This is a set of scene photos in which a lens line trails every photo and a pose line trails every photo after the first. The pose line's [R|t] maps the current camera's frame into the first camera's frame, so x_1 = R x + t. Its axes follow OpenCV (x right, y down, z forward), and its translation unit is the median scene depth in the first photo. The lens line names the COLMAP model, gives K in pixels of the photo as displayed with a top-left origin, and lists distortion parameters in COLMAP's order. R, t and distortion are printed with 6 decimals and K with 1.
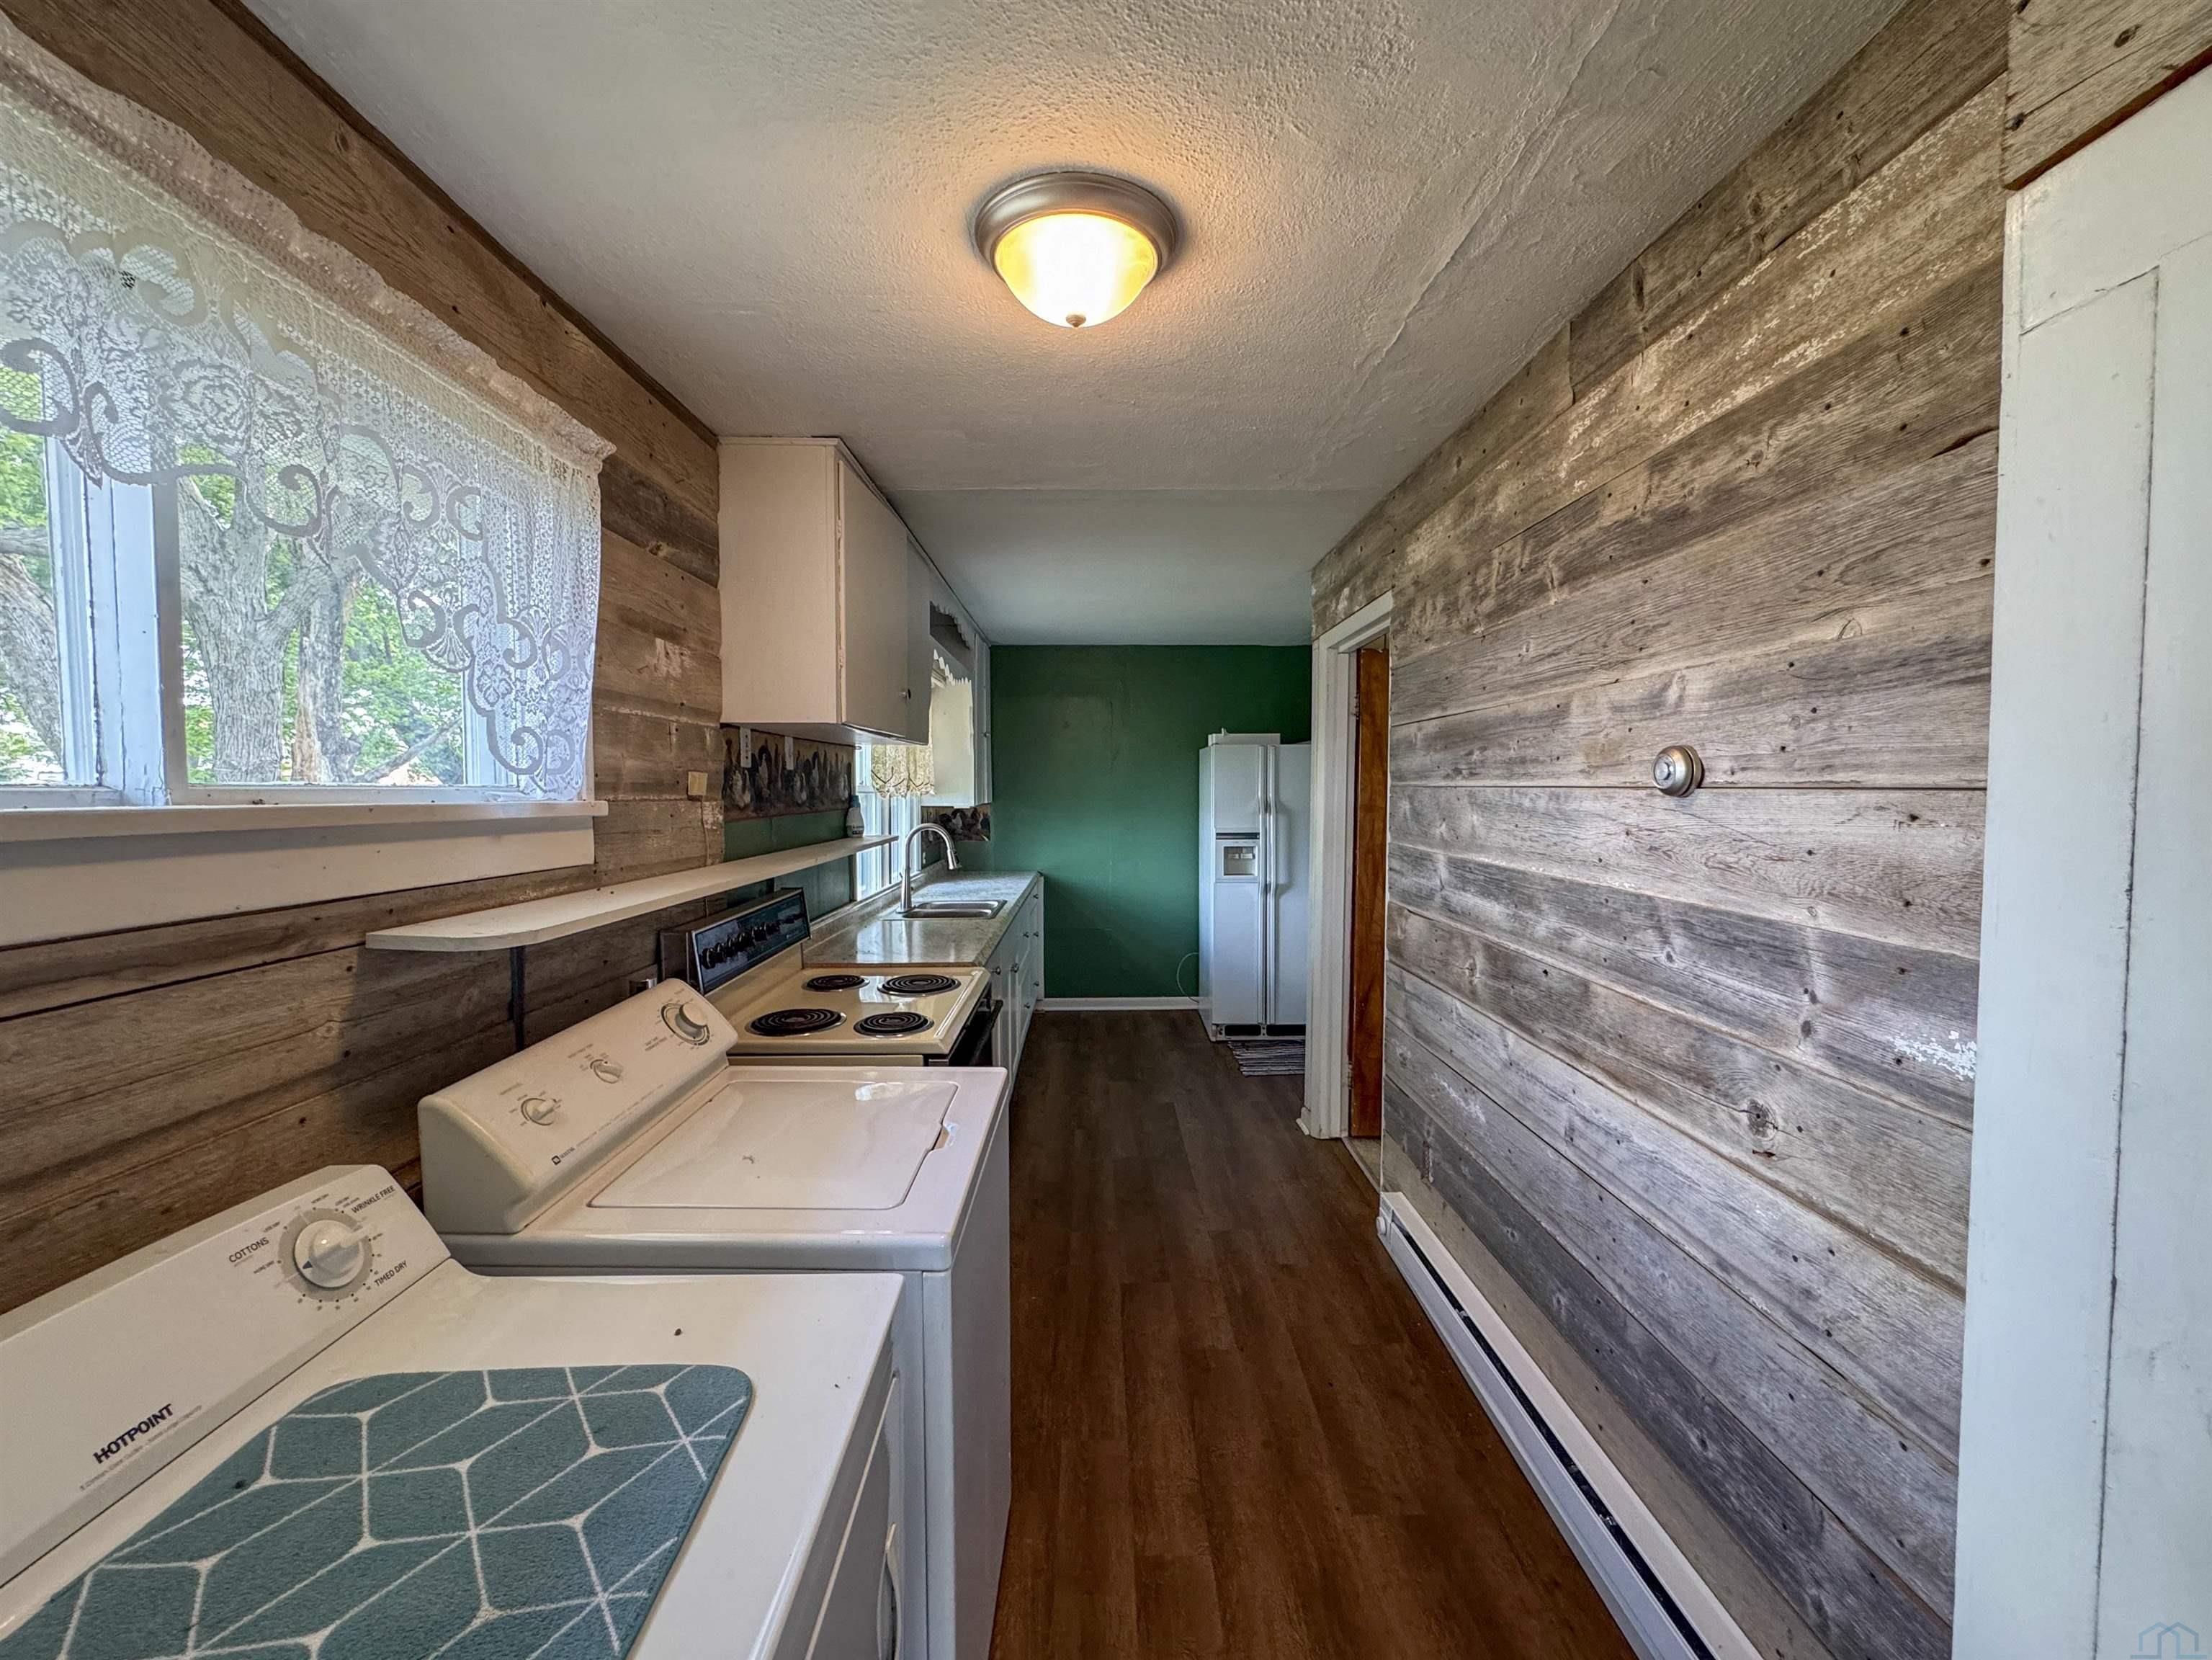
lens RADIAL K [[895.3, 0, 1106.0], [0, 895.3, 830.0], [0, 0, 1]] dist [0.000822, 0.000204]
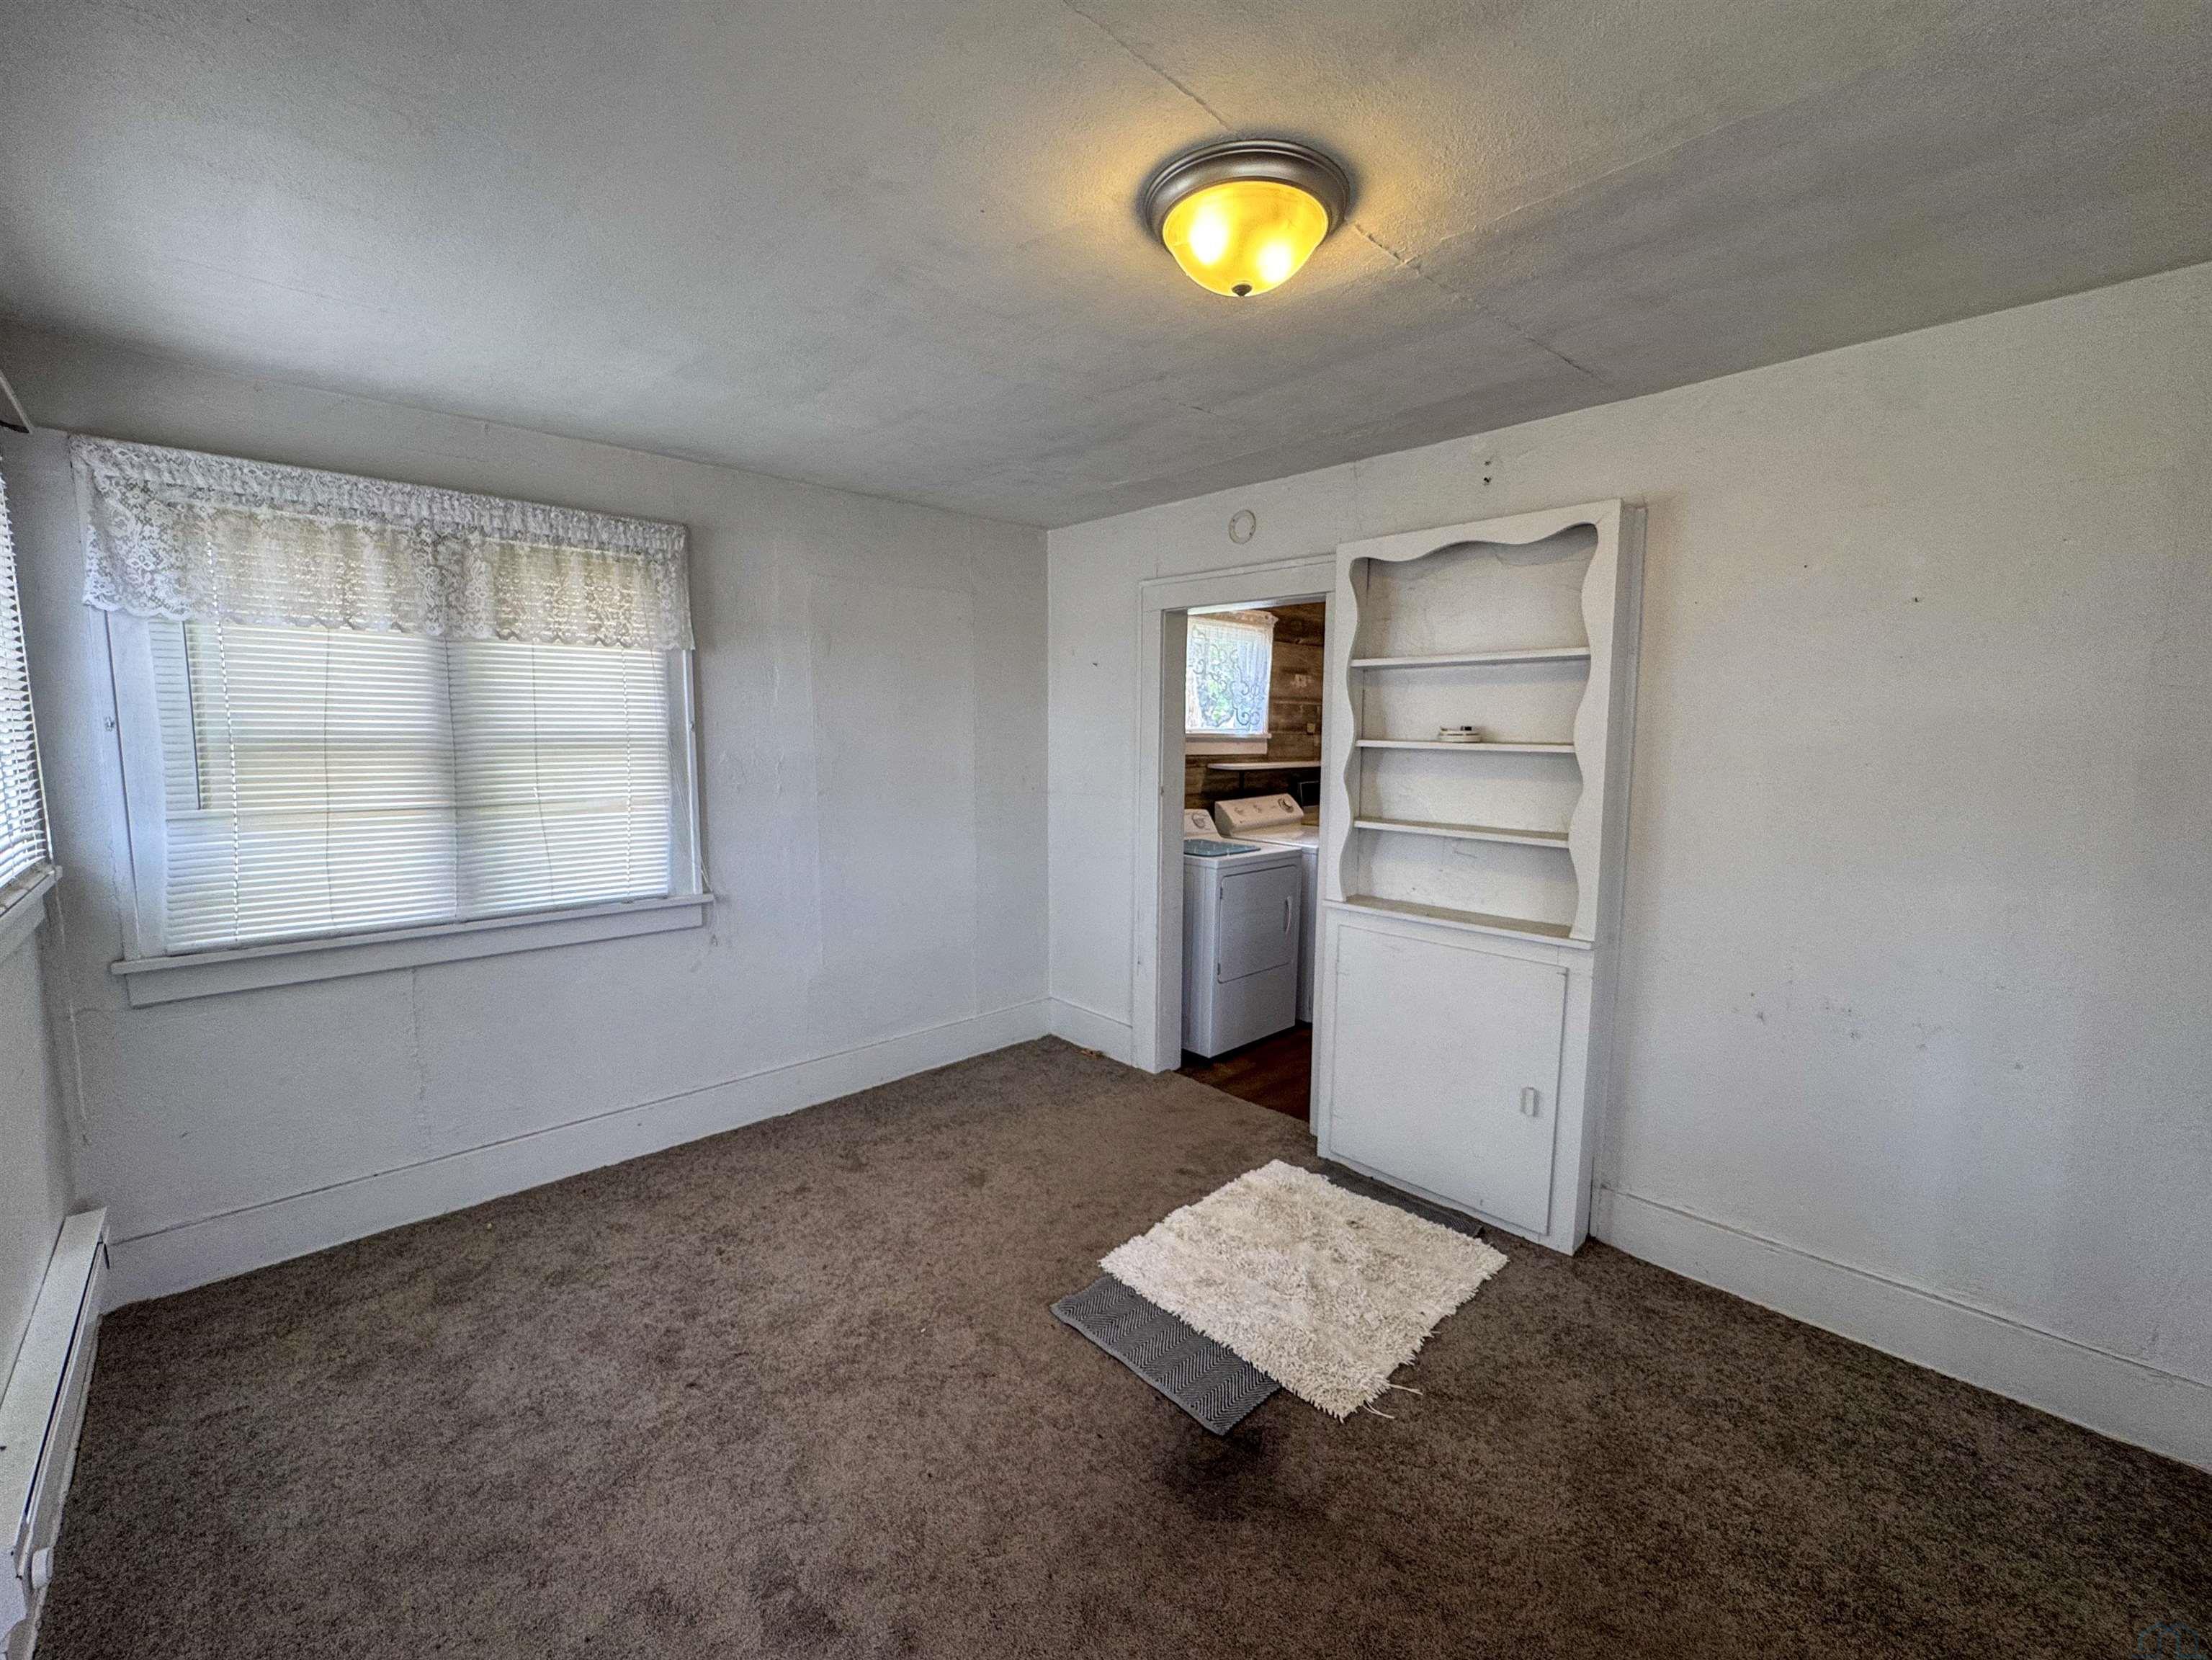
lens RADIAL K [[895.3, 0, 1106.0], [0, 895.3, 830.0], [0, 0, 1]] dist [0.000822, 0.000204]
pose [[0.681045, 0.082317, -0.727600, 1.378987], [-0.035844, 0.996218, 0.079156, 0.077781], [0.731364, -0.027829, 0.681420, -1.586886]]
